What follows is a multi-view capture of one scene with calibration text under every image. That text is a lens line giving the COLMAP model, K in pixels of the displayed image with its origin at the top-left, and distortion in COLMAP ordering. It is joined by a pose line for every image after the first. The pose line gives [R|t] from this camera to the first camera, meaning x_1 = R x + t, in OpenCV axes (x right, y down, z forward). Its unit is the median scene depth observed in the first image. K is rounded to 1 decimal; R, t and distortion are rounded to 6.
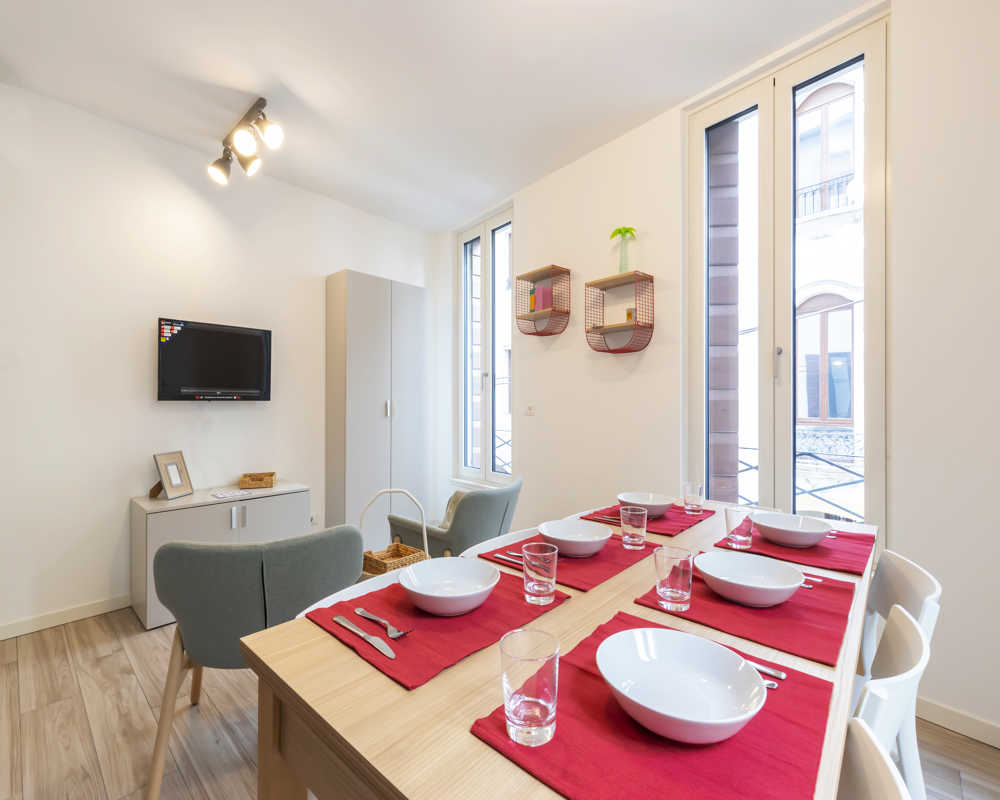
lens RADIAL K [[447.3, 0, 496.2], [0, 447.3, 402.5], [0, 0, 1]] dist [-0.001273, 0.000389]
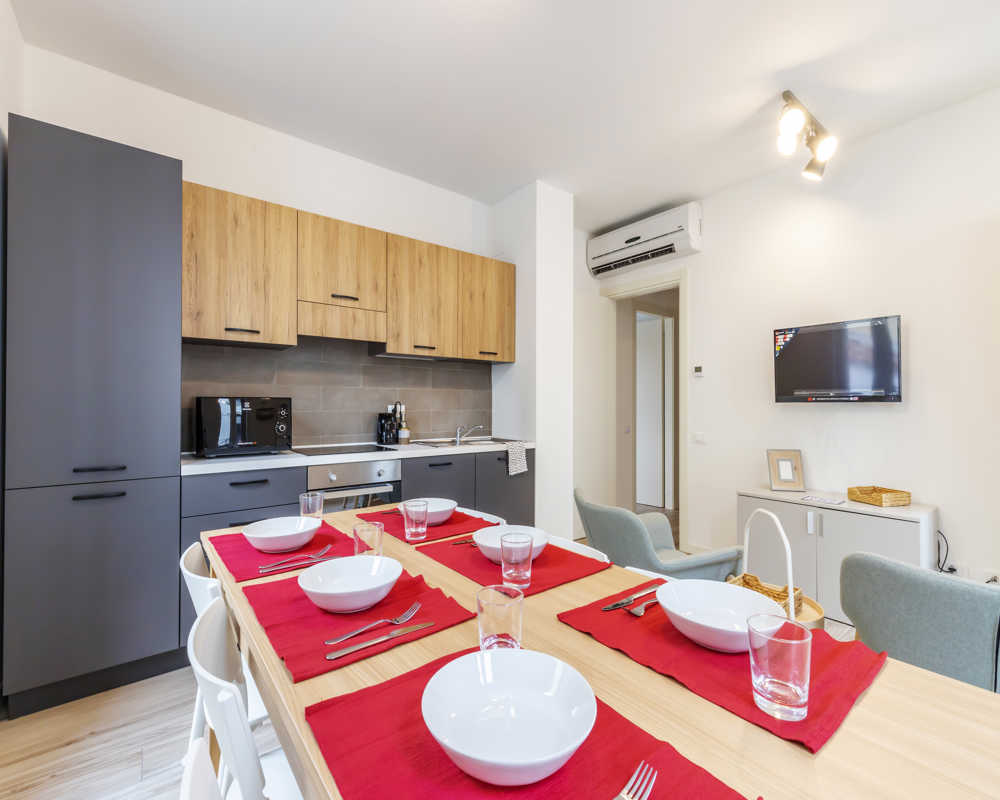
lens RADIAL K [[447.3, 0, 496.2], [0, 447.3, 402.5], [0, 0, 1]] dist [-0.001273, 0.000389]
pose [[-0.165800, -0.001563, -0.986158, 0.474579], [0.000552, 0.999998, -0.001678, -0.002469], [0.986159, -0.000823, -0.165799, 0.473847]]
